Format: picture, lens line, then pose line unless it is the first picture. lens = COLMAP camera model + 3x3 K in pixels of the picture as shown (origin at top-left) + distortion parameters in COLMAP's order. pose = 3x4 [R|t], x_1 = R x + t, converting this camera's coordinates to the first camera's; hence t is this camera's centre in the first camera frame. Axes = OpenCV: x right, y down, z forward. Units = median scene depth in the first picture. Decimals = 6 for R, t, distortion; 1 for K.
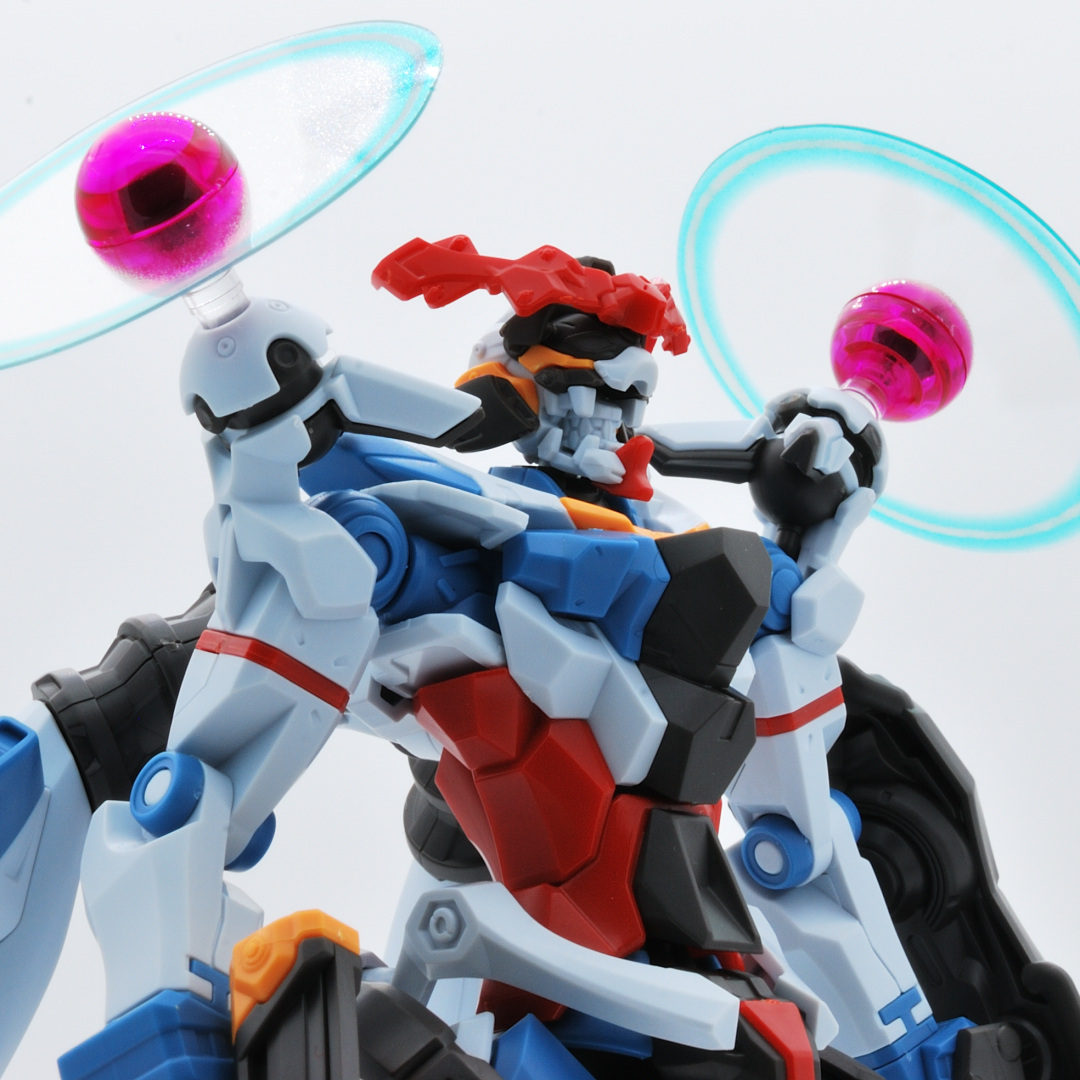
lens RADIAL K [[3663.1, 0, 540.8], [0, 3663.1, 476.5], [0, 0, 1]] dist [-0.004858, -1.209654]
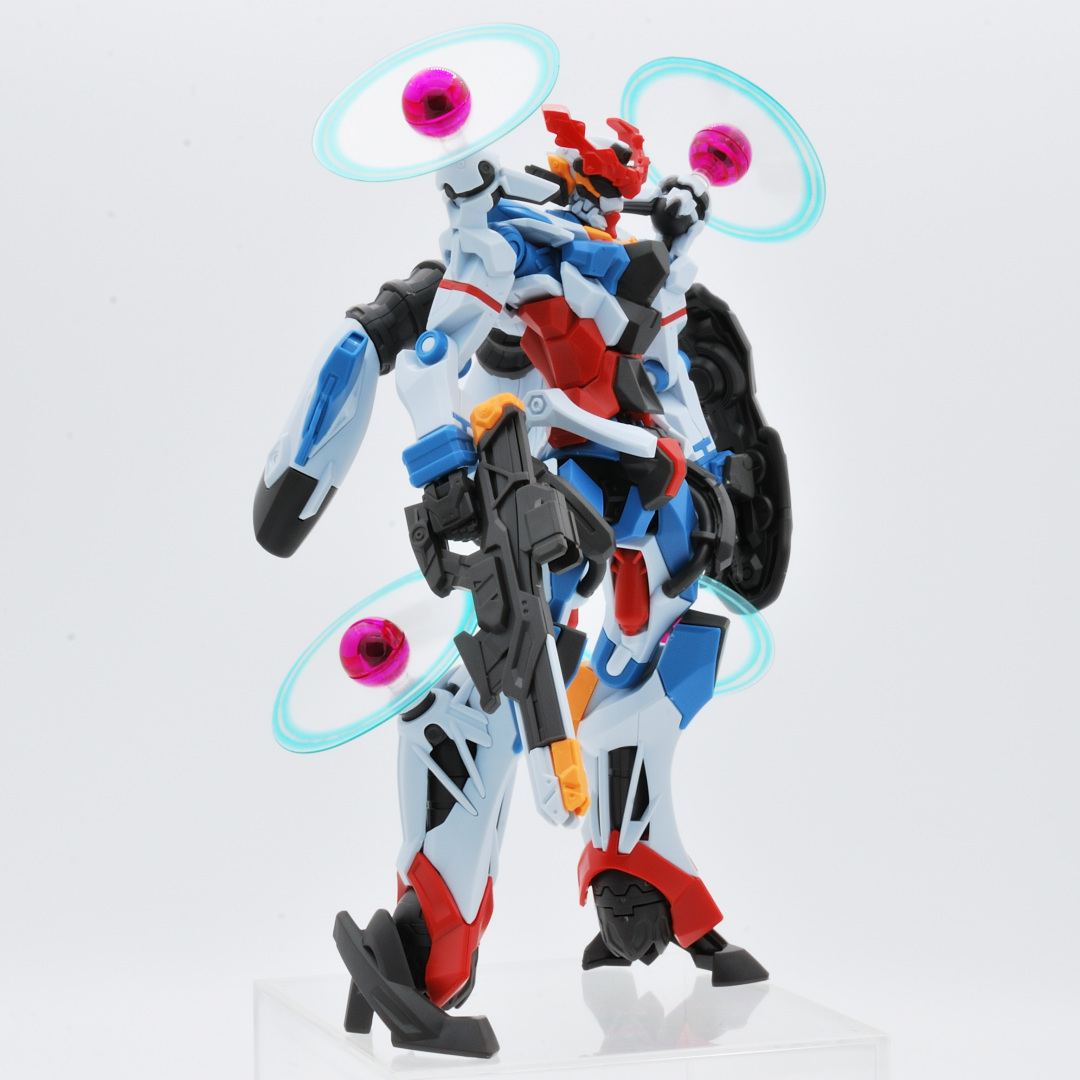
lens RADIAL K [[3250.6, 0, 540.0], [0, 3250.6, 540.0], [0, 0, 1]] dist [0.001995, -1.363817]
pose [[0.990125, 0.005114, 0.140093, -0.321715], [-0.024708, 0.990056, 0.138484, -0.084753], [-0.137992, -0.140578, 0.980406, -1.109426]]
